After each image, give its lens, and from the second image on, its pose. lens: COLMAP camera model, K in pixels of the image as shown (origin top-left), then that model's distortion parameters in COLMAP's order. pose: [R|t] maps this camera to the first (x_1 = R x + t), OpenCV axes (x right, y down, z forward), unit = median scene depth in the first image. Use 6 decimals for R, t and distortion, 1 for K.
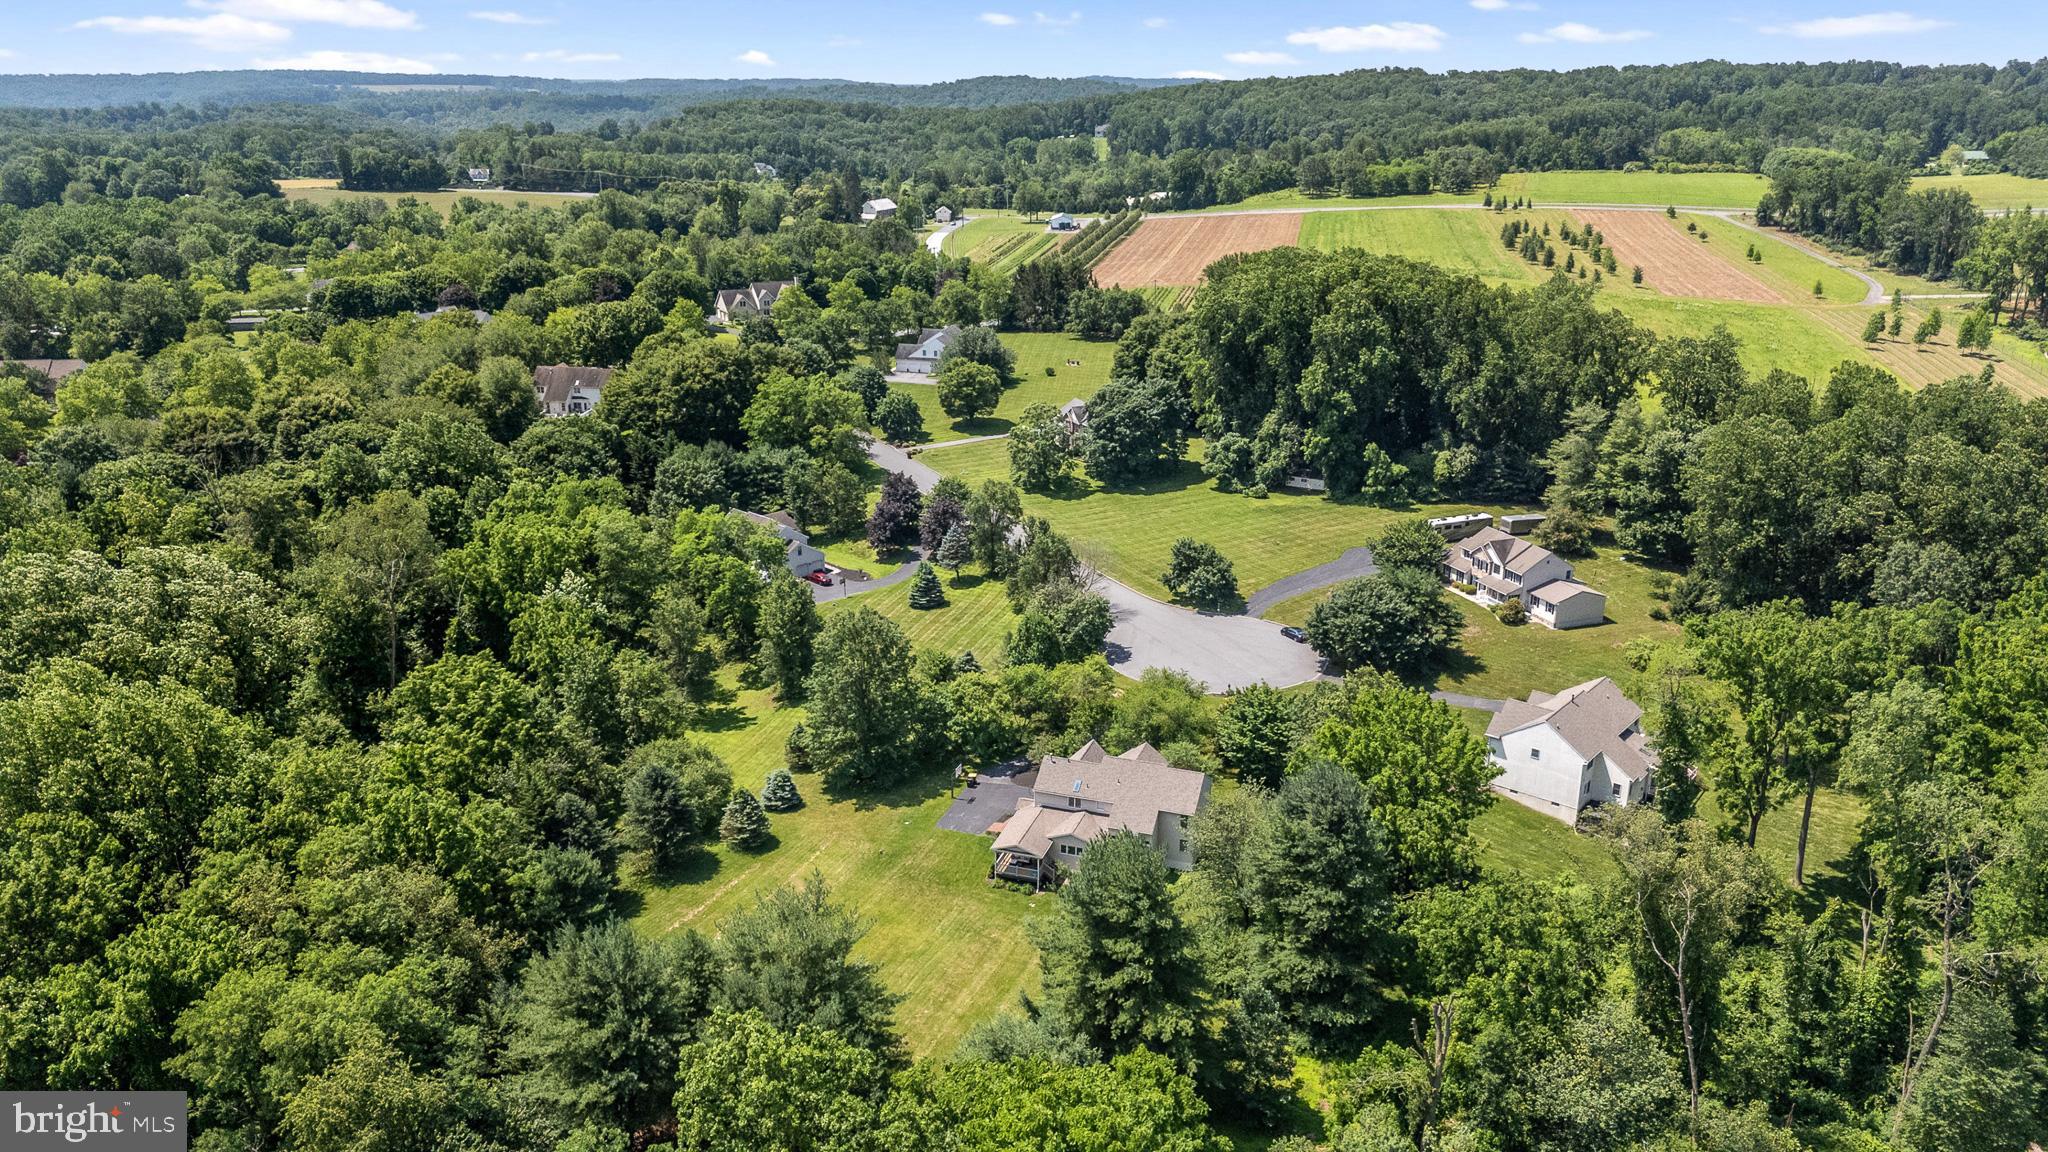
lens RADIAL K [[1510.8, 0, 1024.0], [0, 1510.8, 576.0], [0, 0, 1]] dist [0.072893, -0.069027]
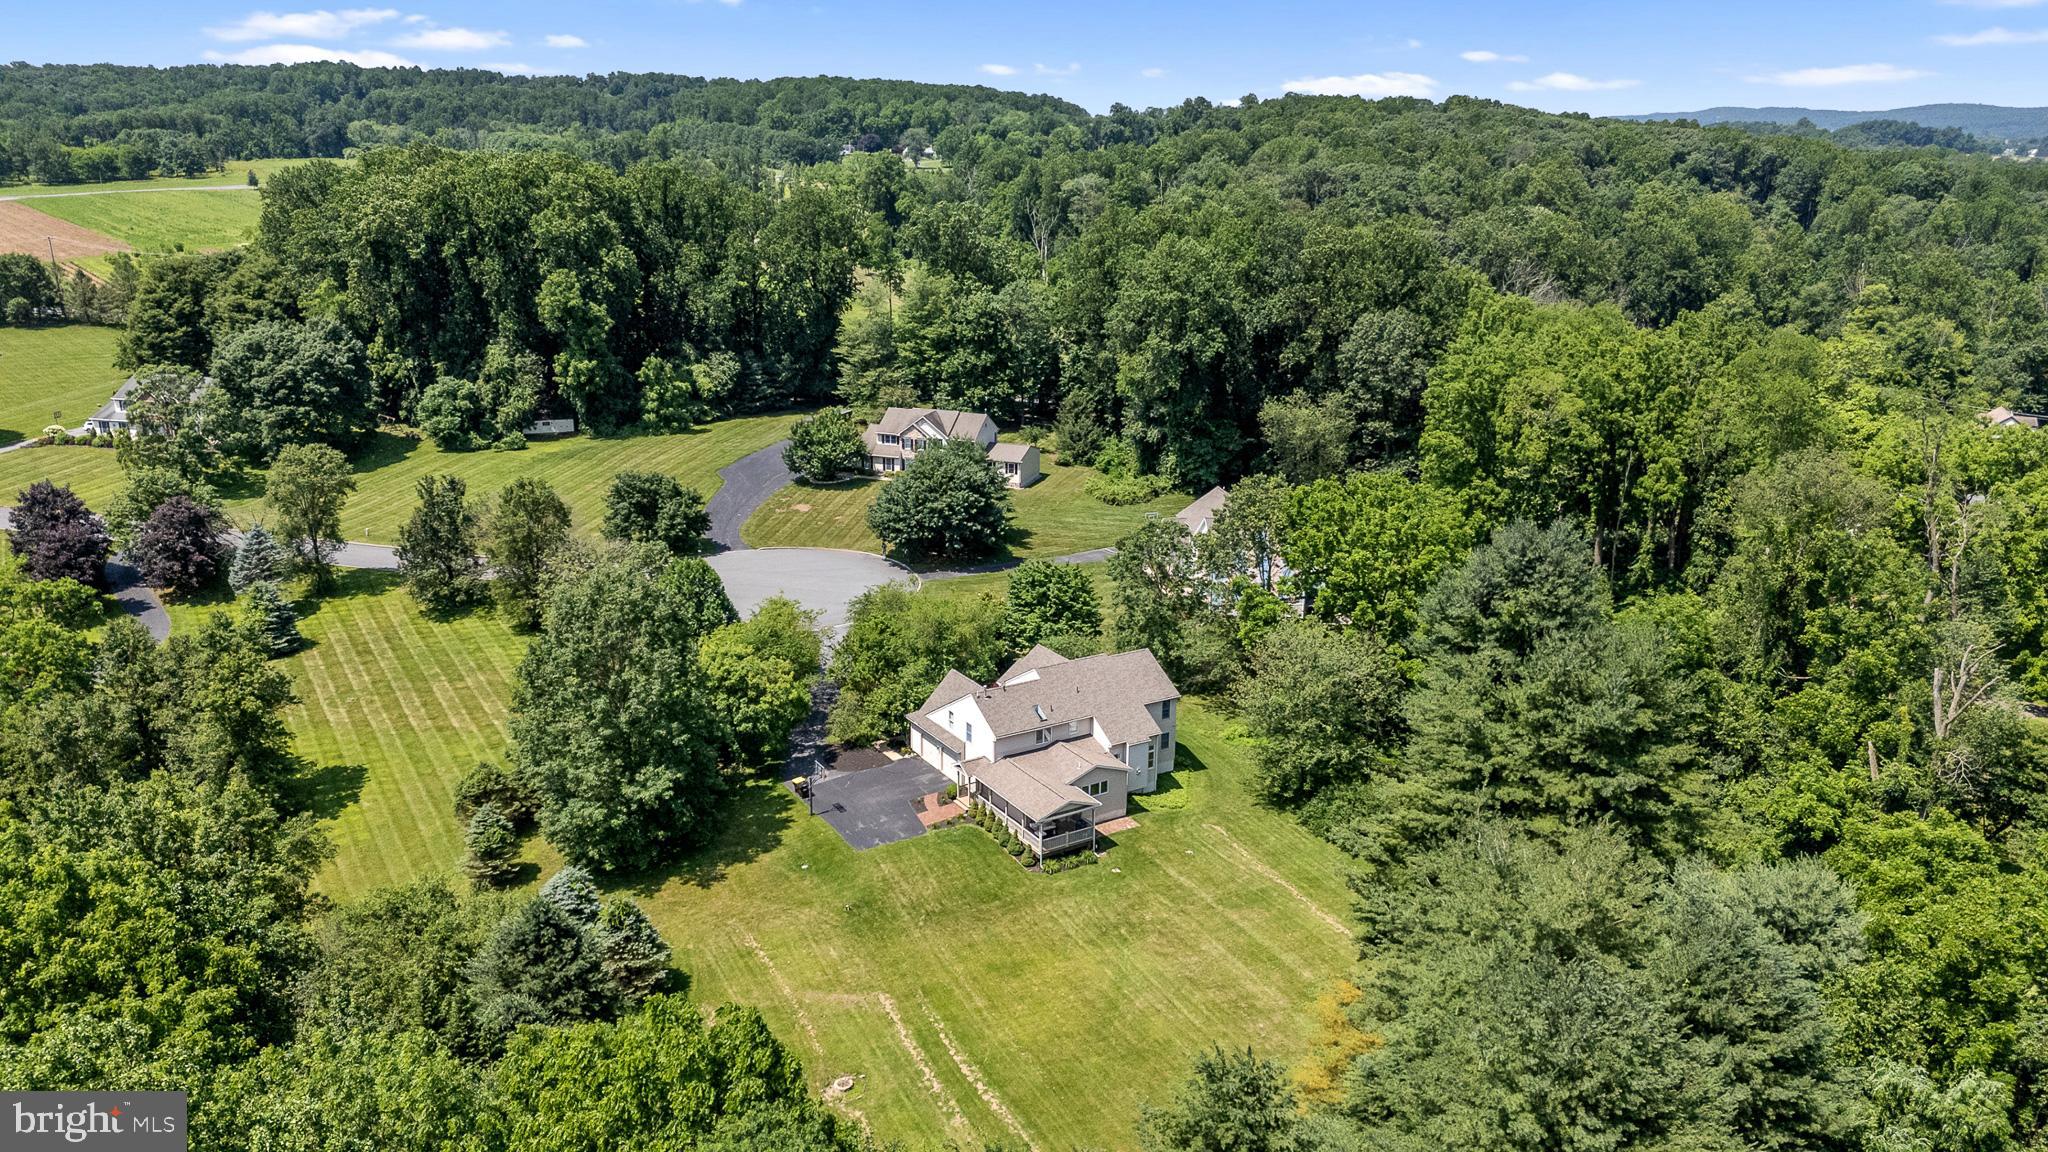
lens RADIAL K [[1510.8, 0, 1024.0], [0, 1510.8, 576.0], [0, 0, 1]] dist [0.072893, -0.069027]
pose [[0.638690, -0.215440, 0.738689, -0.273764], [0.231043, 0.969400, 0.082961, 0.007169], [-0.733958, 0.117682, 0.668922, 0.284841]]
